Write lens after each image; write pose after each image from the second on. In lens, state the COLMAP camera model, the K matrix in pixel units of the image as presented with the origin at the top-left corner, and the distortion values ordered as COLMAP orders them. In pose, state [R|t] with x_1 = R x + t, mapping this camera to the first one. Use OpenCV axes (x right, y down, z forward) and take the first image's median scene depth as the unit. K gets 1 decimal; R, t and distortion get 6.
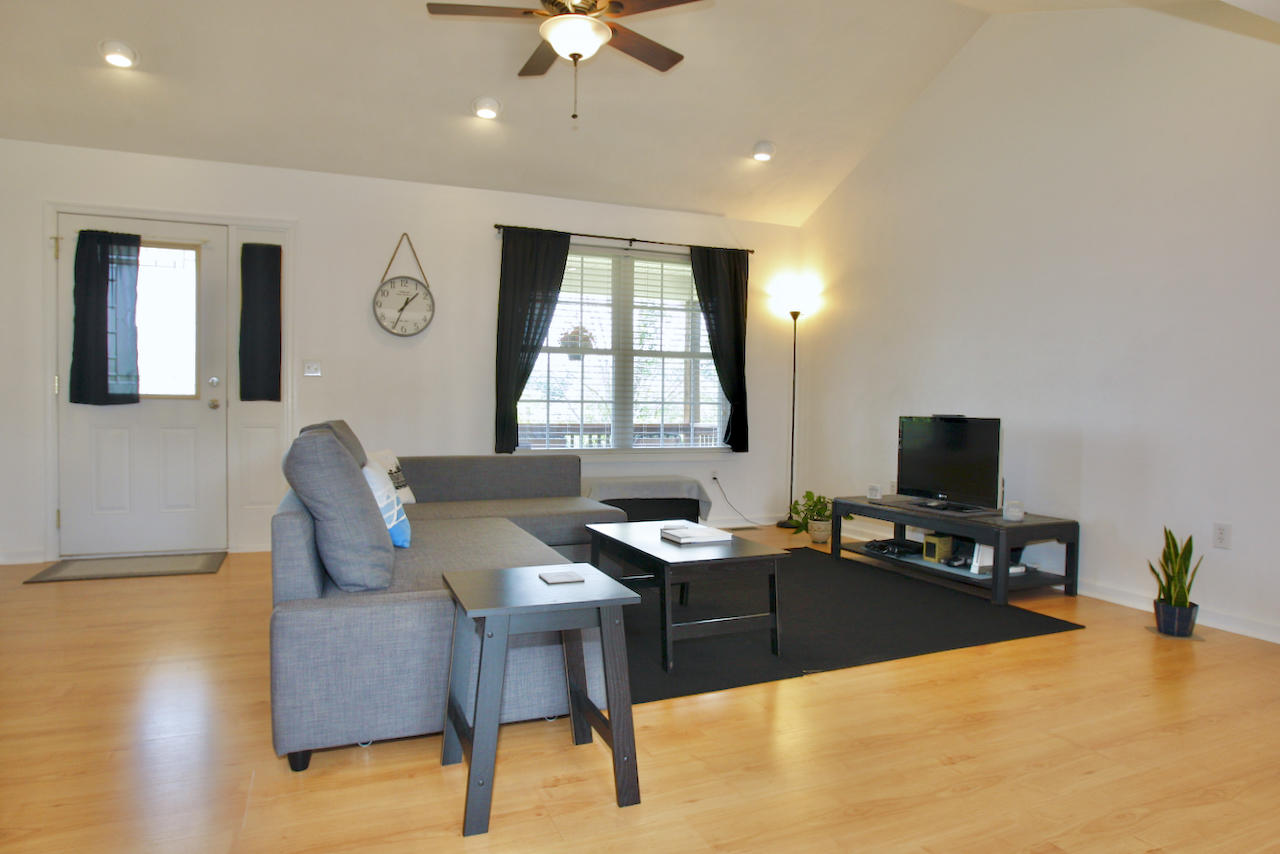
lens RADIAL K [[752.7, 0, 632.9], [0, 752.7, 441.4], [0, 0, 1]] dist [-0.088607, 0.040138]
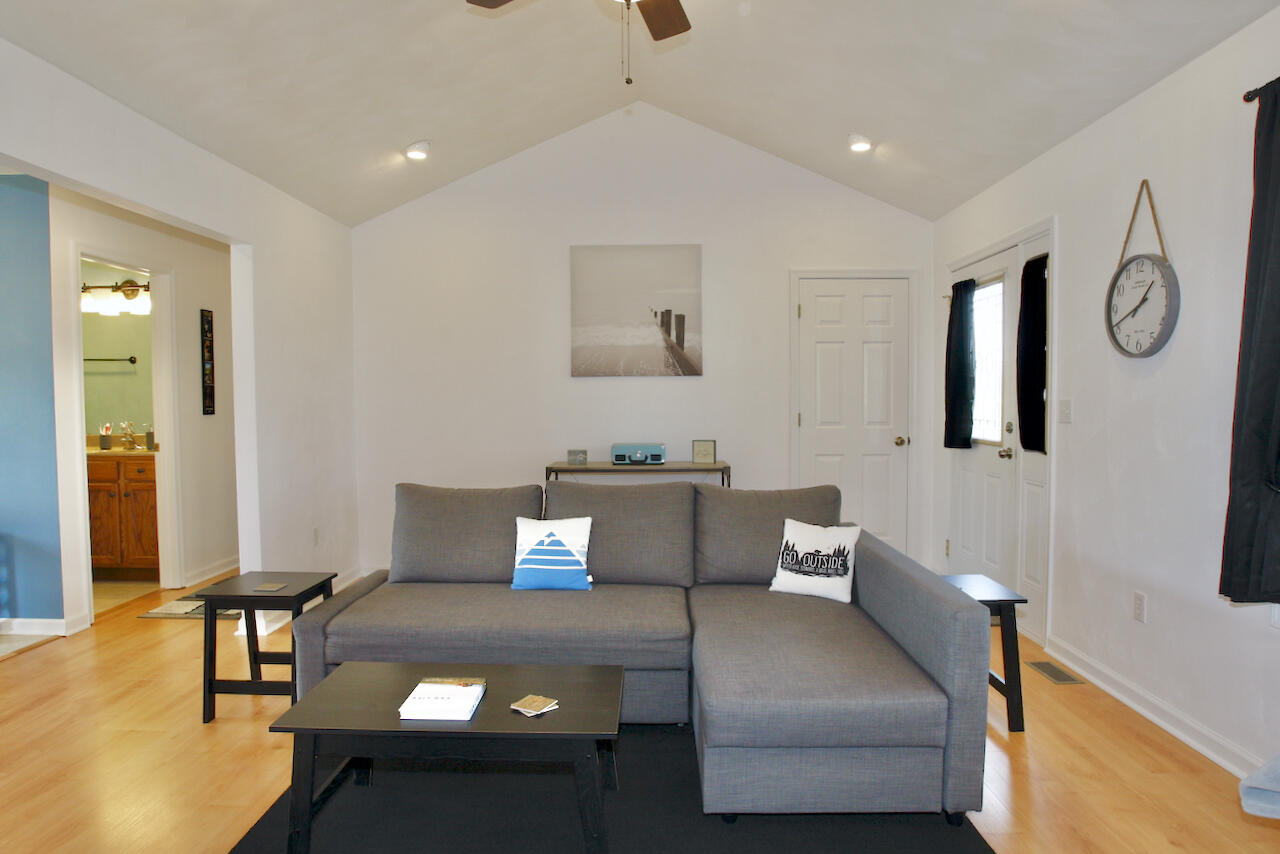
lens RADIAL K [[752.7, 0, 636.6], [0, 752.7, 442.0], [0, 0, 1]] dist [-0.088607, 0.040138]
pose [[-0.391379, 0.044945, -0.919131, 0.425035], [-0.040808, 0.996976, 0.066128, -0.107477], [0.919324, 0.063389, -0.388362, 0.966268]]
